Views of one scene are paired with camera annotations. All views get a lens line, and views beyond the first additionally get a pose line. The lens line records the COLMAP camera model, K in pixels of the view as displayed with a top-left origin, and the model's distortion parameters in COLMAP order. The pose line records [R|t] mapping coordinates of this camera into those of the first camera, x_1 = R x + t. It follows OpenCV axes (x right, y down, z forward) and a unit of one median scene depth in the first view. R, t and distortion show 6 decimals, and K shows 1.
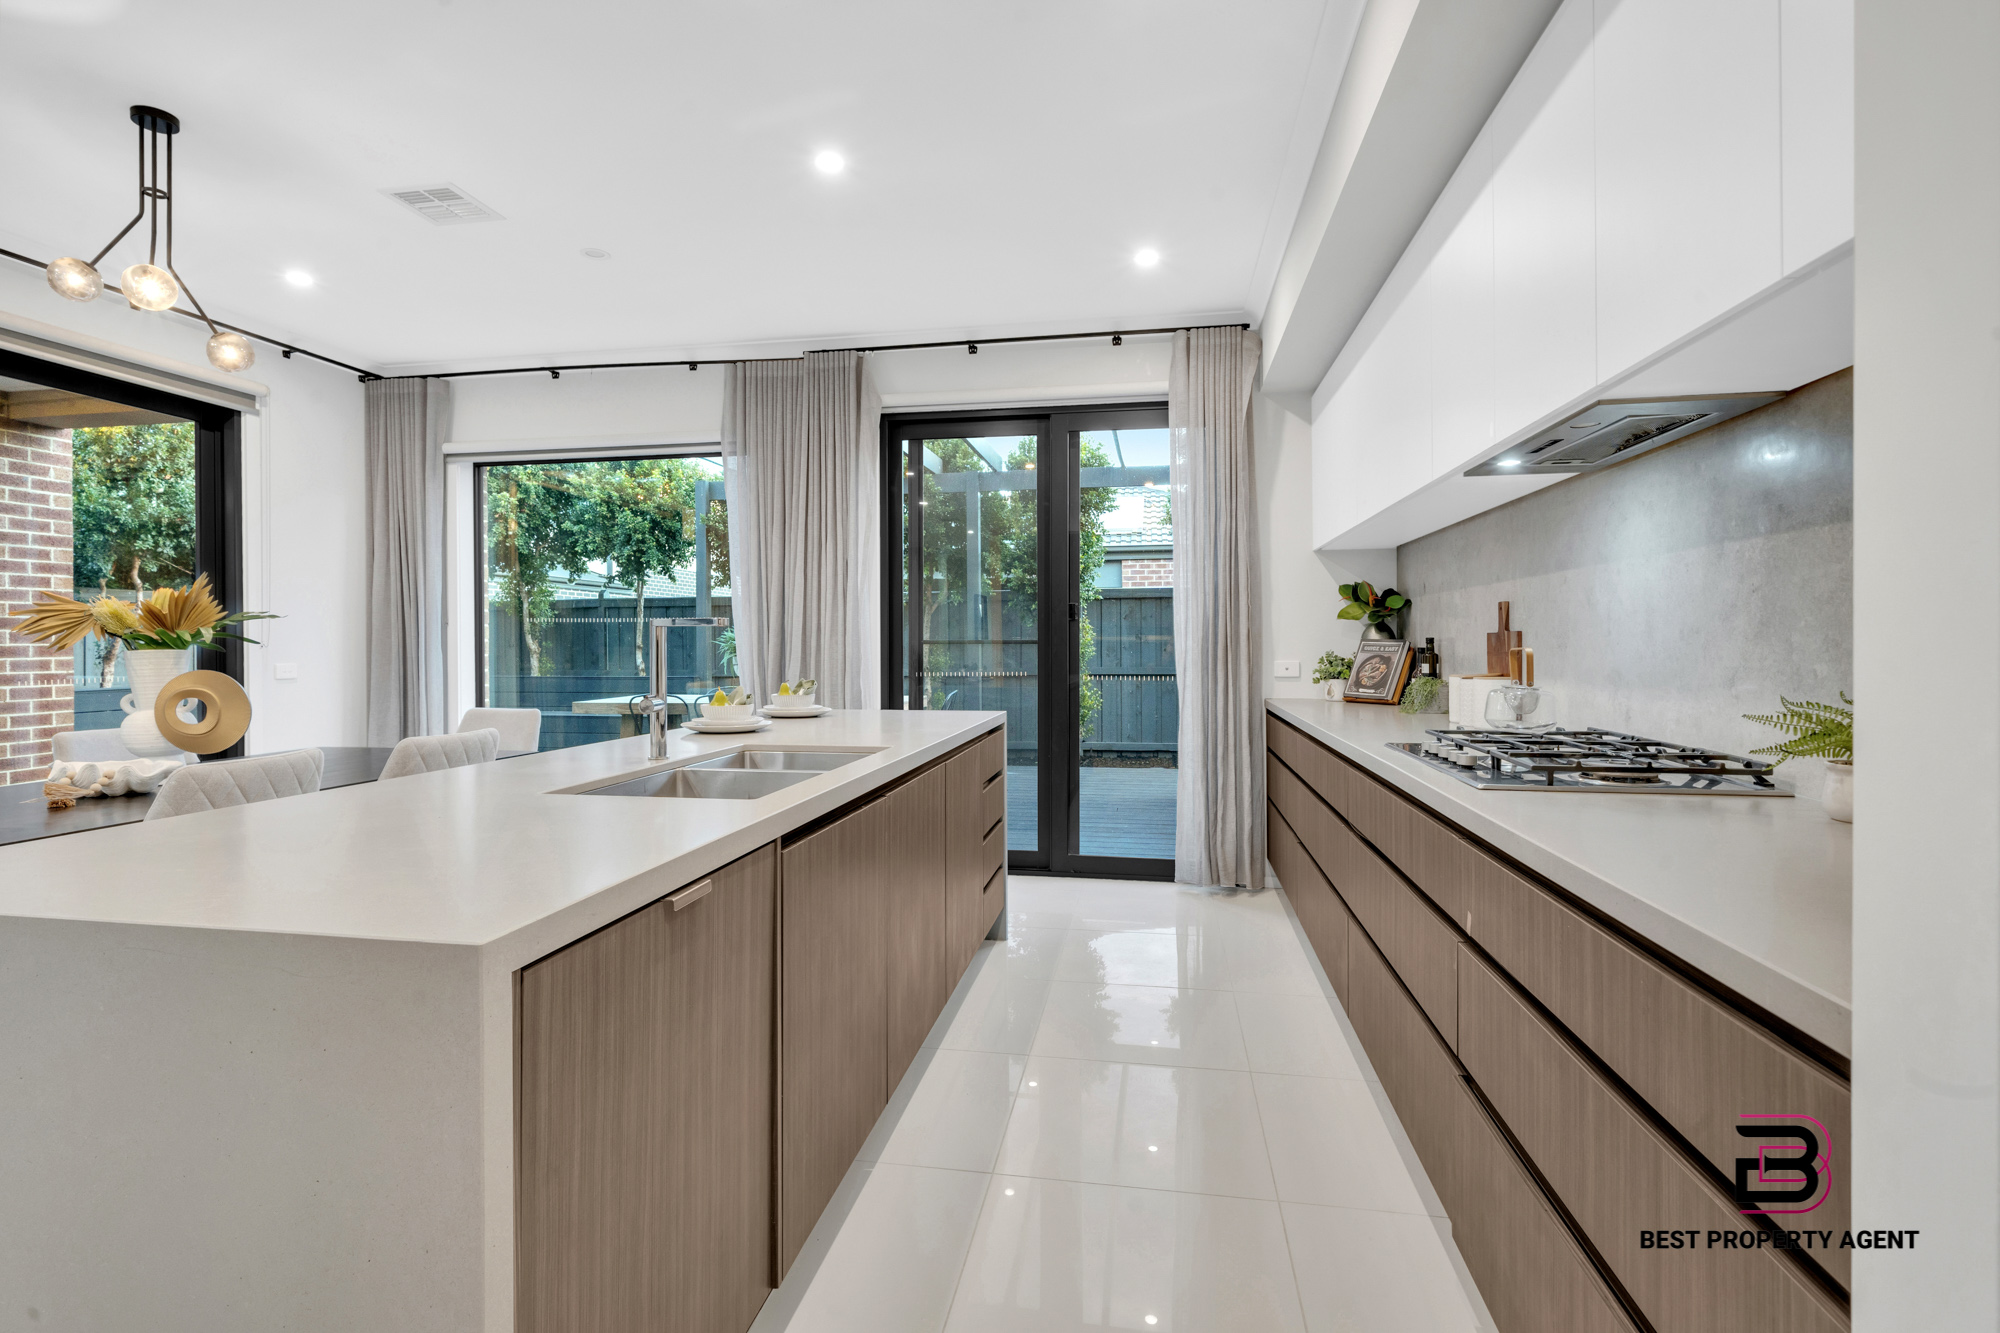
lens RADIAL K [[948.6, 0, 986.2], [0, 948.6, 647.5], [0, 0, 1]] dist [-0.002184, 0.001466]
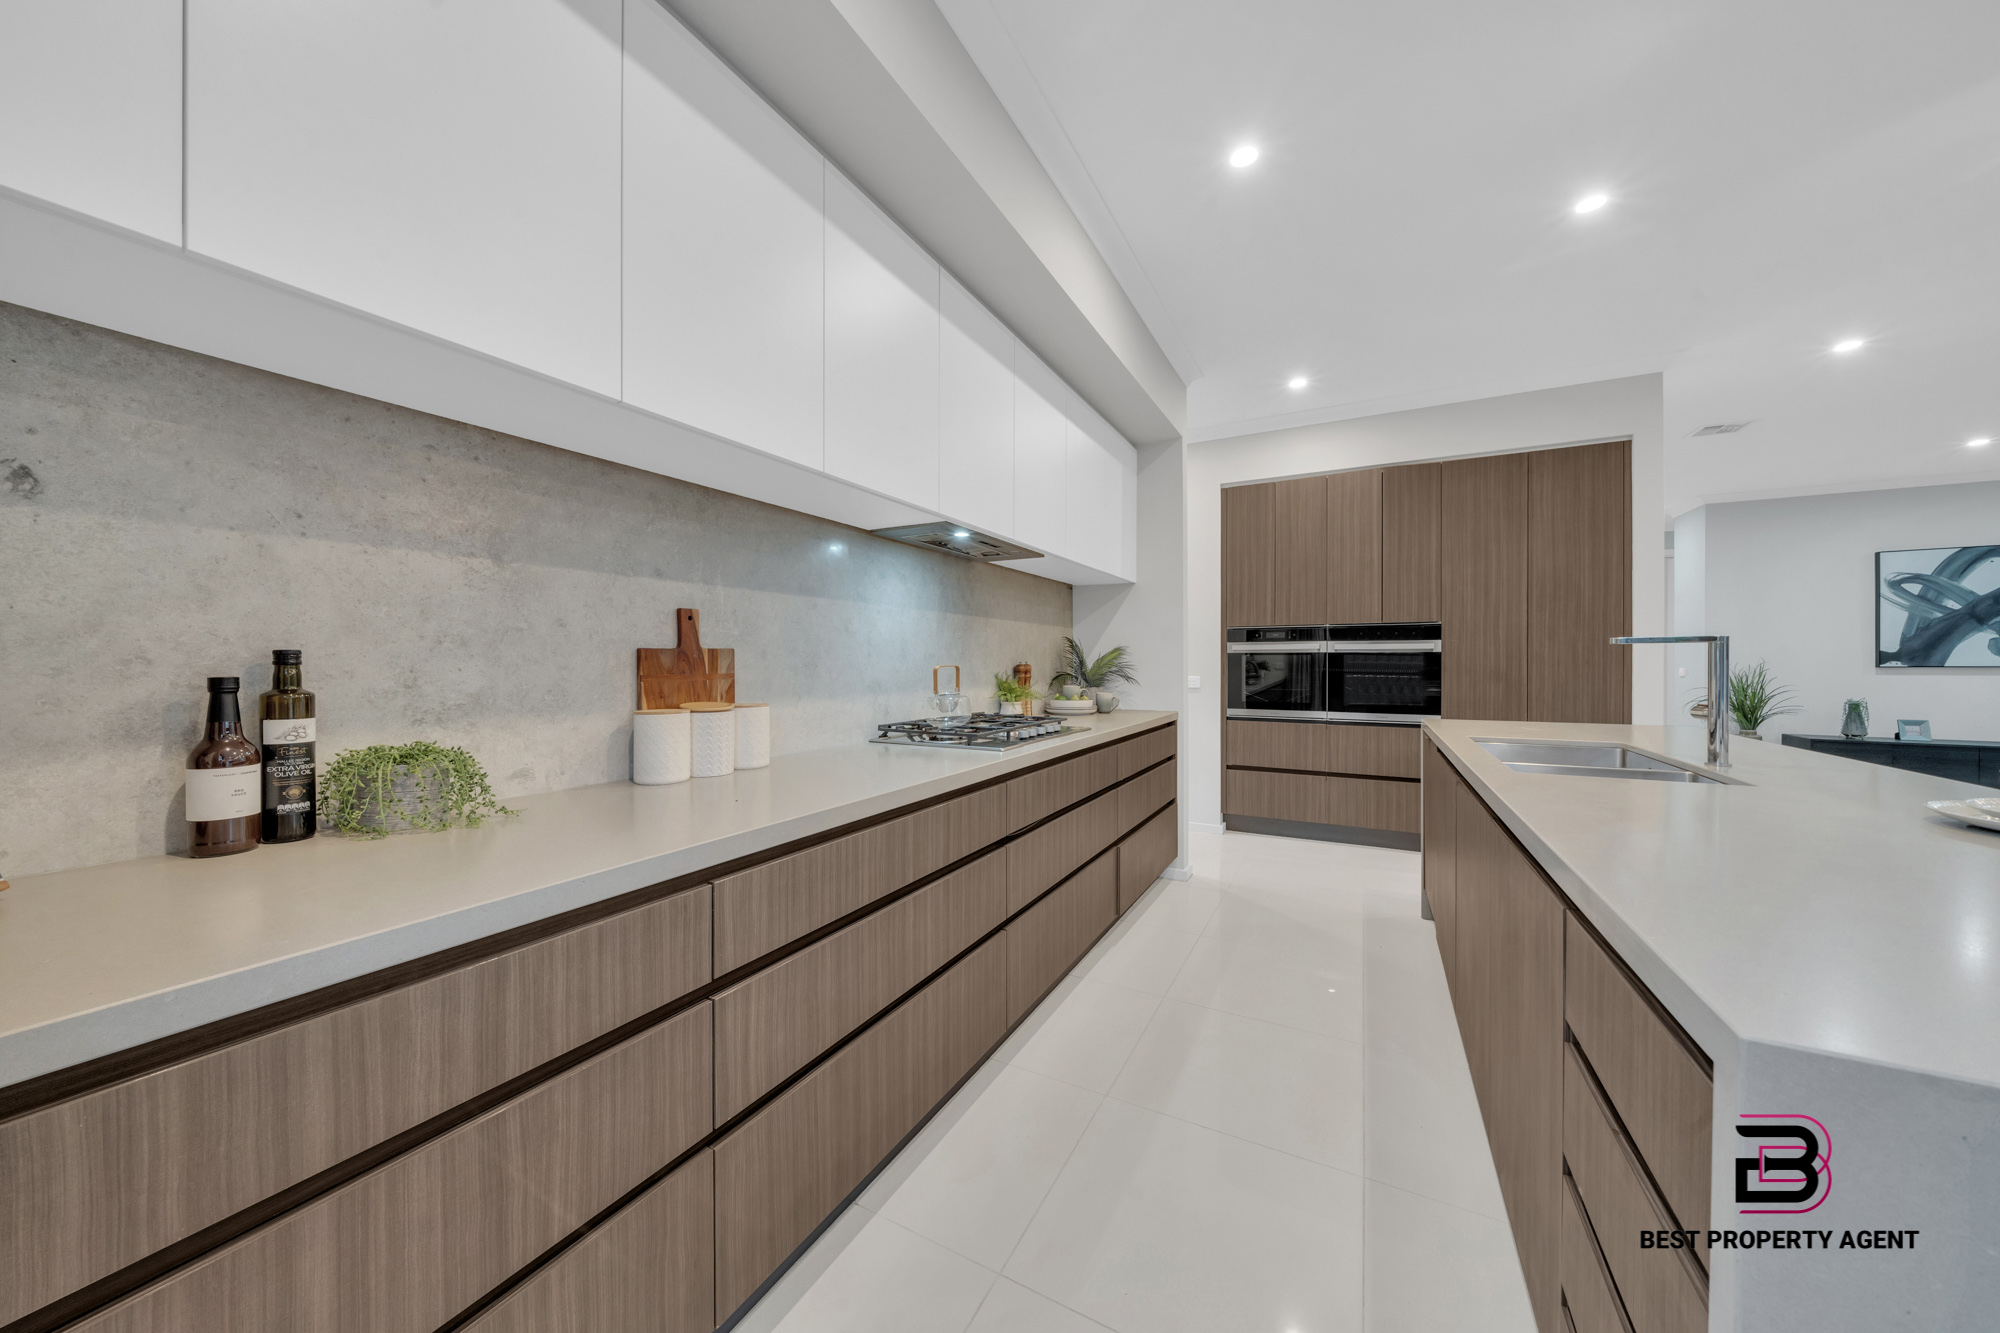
lens RADIAL K [[681.0, 0, 981.9], [0, 681.0, 666.7], [0, 0, 1]] dist [-0.009268, 0.000534]
pose [[-0.946933, 0.003918, 0.321407, 0.090702], [0.007457, 0.999924, 0.009783, -0.003147], [-0.321344, 0.011660, -0.946891, 0.907749]]
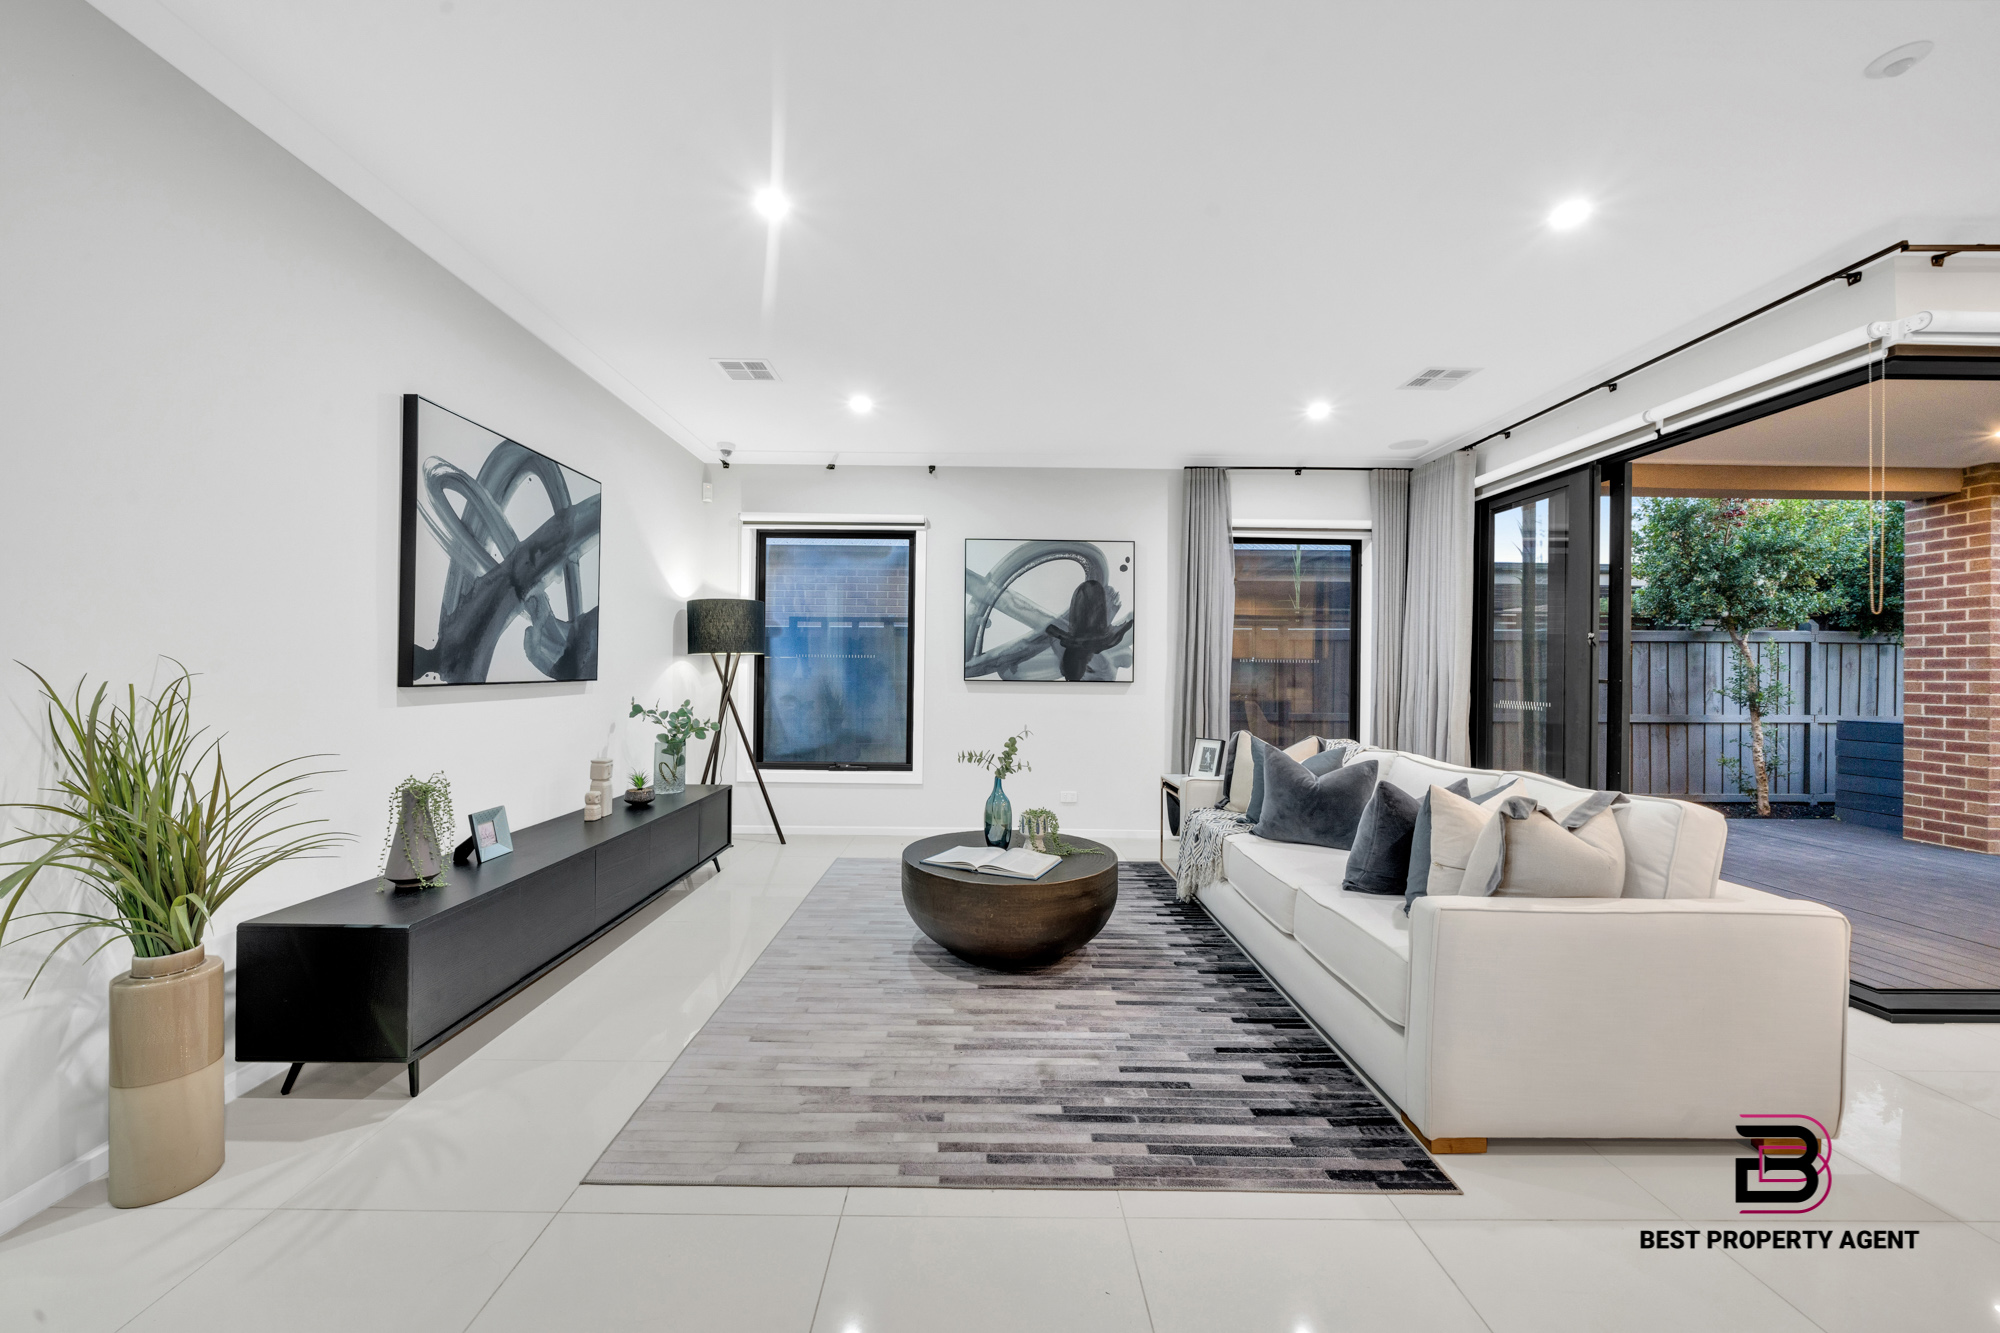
lens RADIAL K [[736.2, 0, 1015.8], [0, 736.2, 667.9], [0, 0, 1]] dist [-0.002104, -0.000347]
pose [[0.183508, 0.001117, -0.983018, -0.452384], [-0.016520, 0.999862, -0.001948, 0.002493], [0.982879, 0.016597, 0.183501, -0.414617]]
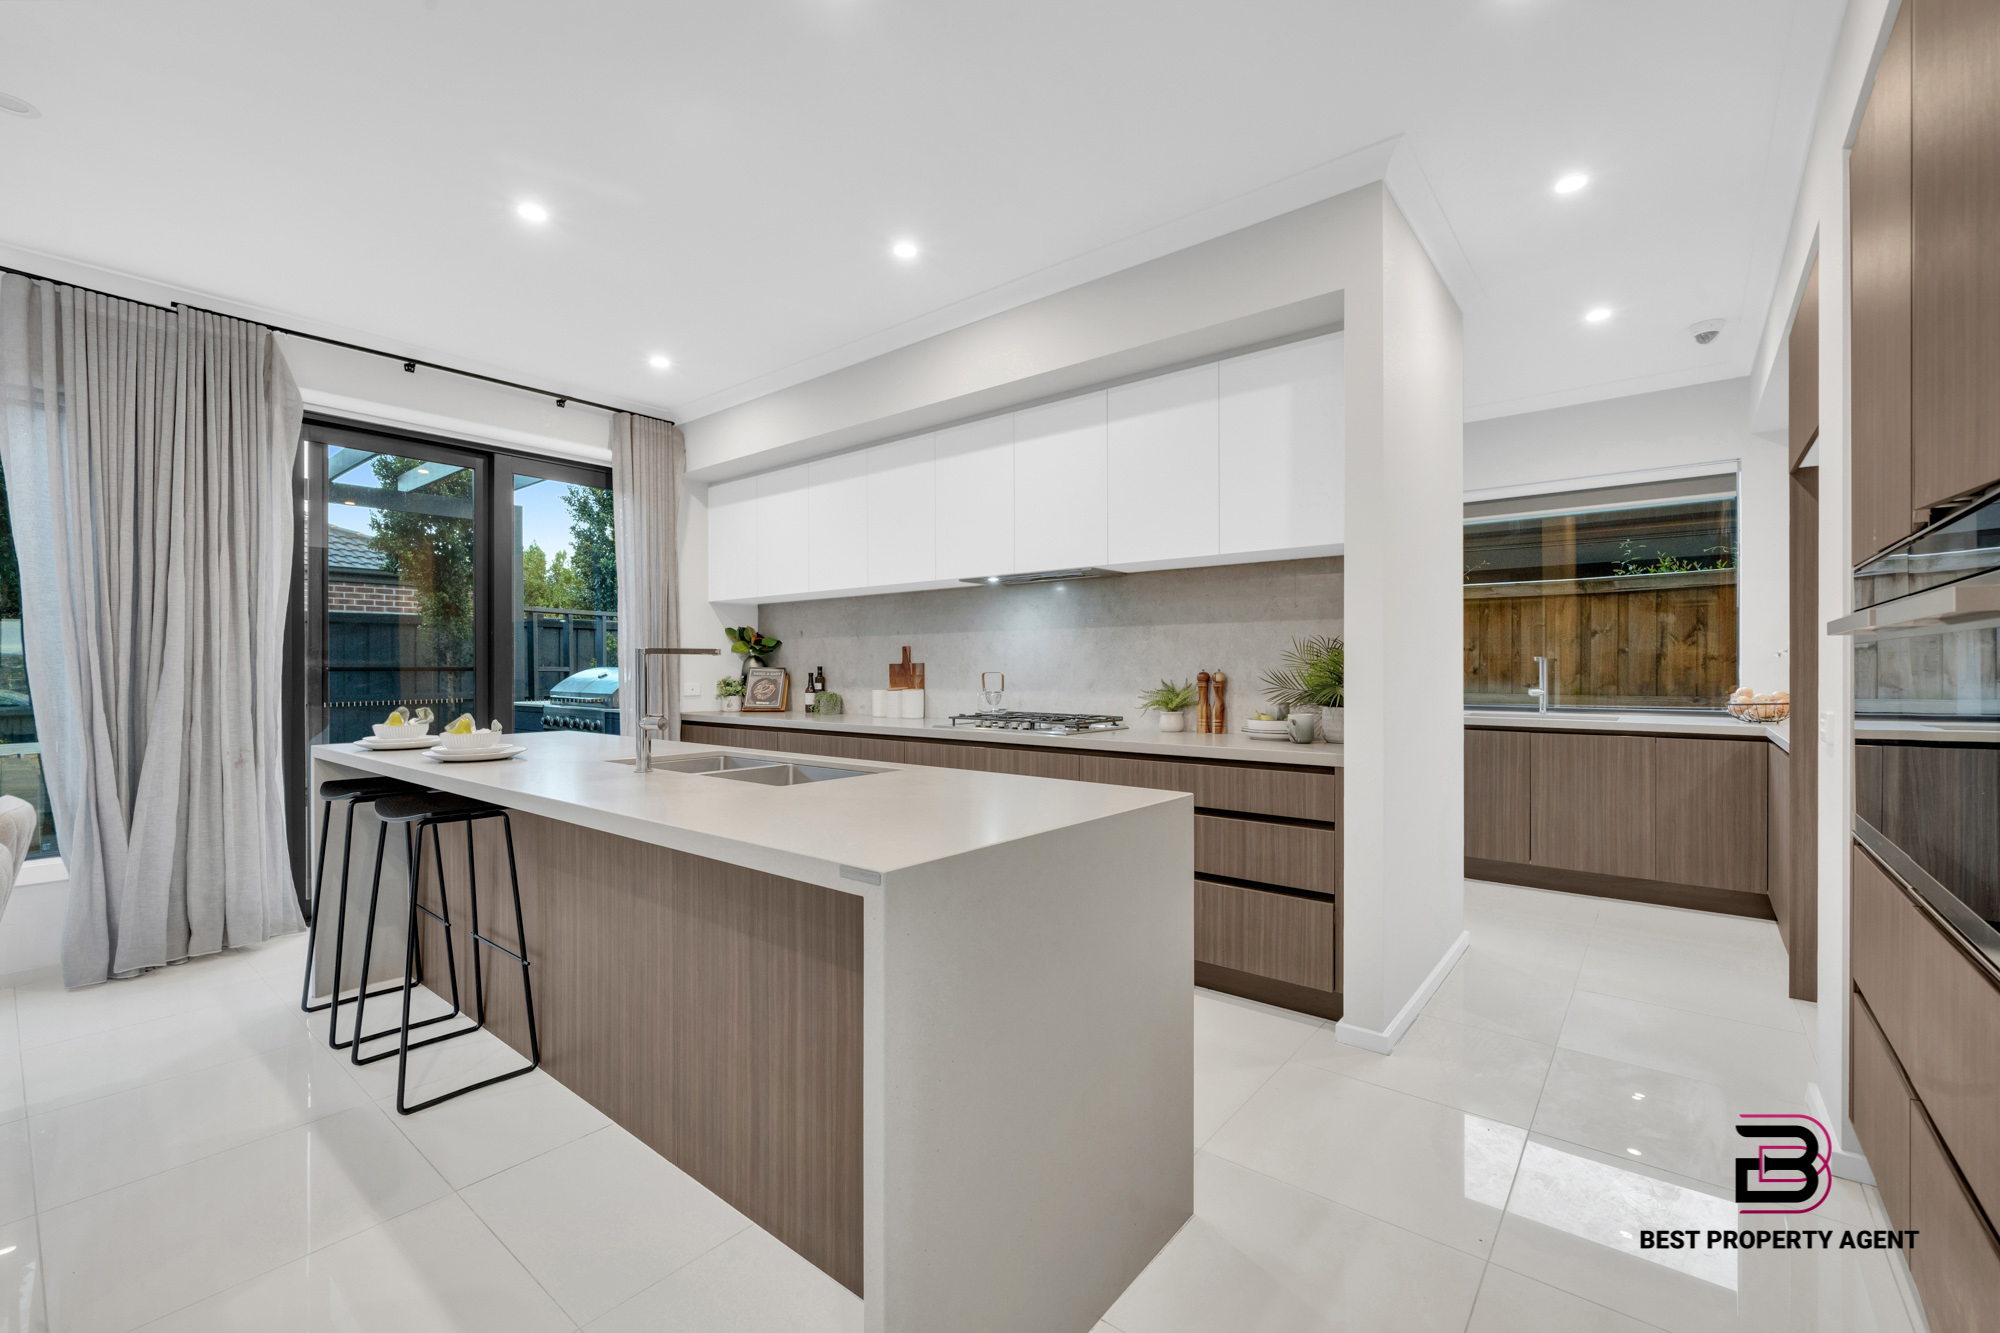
lens RADIAL K [[824.2, 0, 984.3], [0, 824.2, 668.8], [0, 0, 1]] dist [-0.002920, 0.000636]
pose [[0.492043, 0.001147, 0.870570, -0.452932], [0.005303, 0.999977, -0.004315, 0.000673], [-0.870555, 0.006740, 0.492026, 0.073674]]
